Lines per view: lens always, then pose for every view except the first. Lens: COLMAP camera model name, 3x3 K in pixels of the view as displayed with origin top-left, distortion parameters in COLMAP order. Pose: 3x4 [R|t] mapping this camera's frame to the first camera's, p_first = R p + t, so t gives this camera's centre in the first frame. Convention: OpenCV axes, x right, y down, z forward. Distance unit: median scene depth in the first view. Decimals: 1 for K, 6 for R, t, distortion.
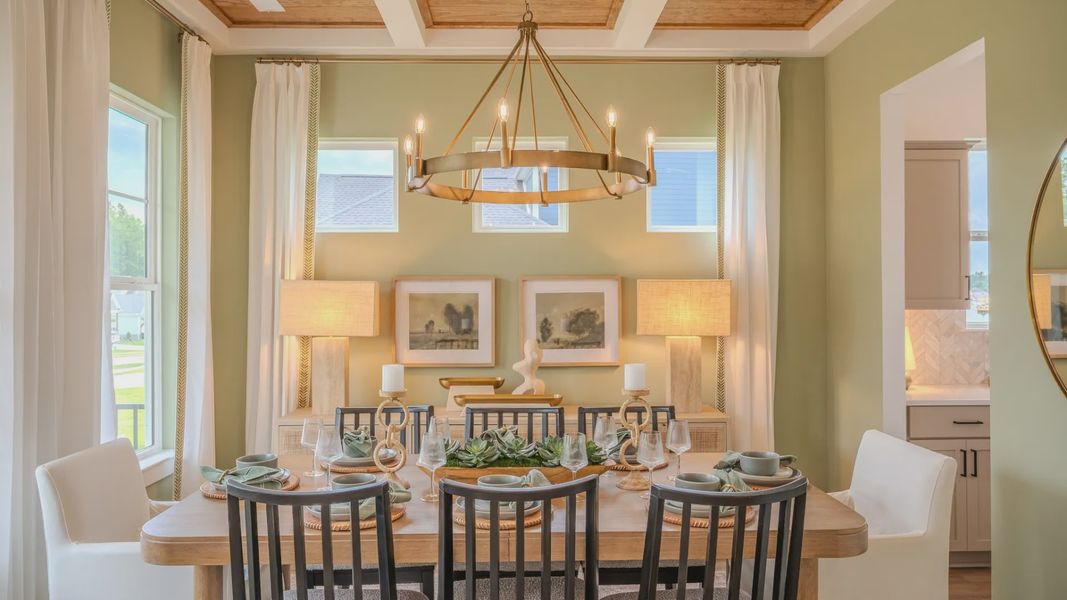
lens RADIAL K [[734.4, 0, 533.5], [0, 734.4, 300.0], [0, 0, 1]] dist [-0.001473, -0.001497]
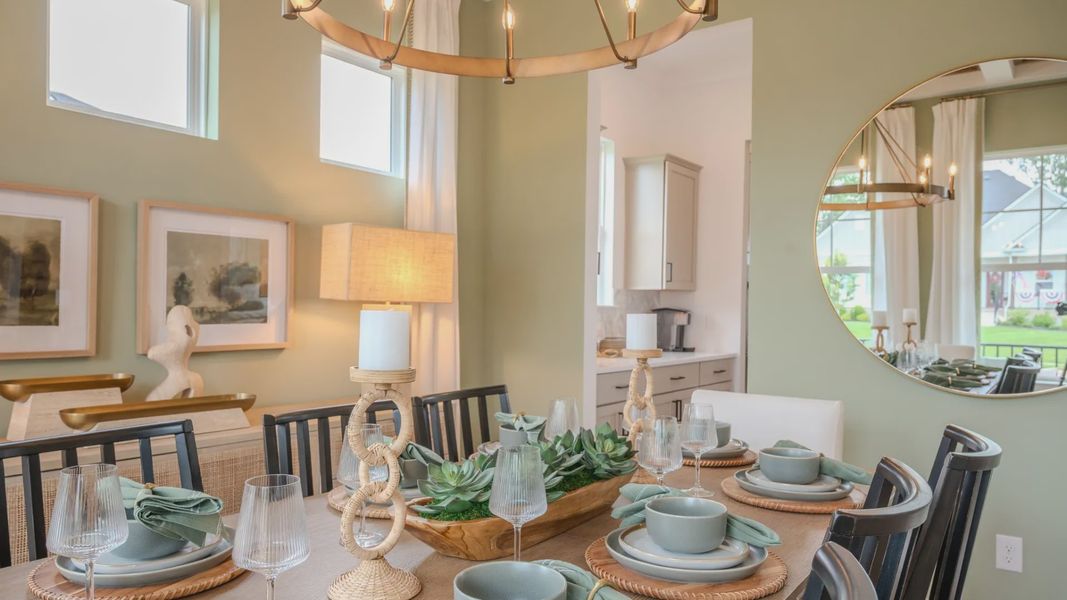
lens RADIAL K [[734.4, 0, 533.5], [0, 734.4, 300.0], [0, 0, 1]] dist [-0.001473, -0.001497]
pose [[0.617762, 0.025471, 0.785952, -0.283434], [-0.011613, 0.999662, -0.023269, 0.057642], [-0.786279, 0.005247, 0.617849, 0.395123]]
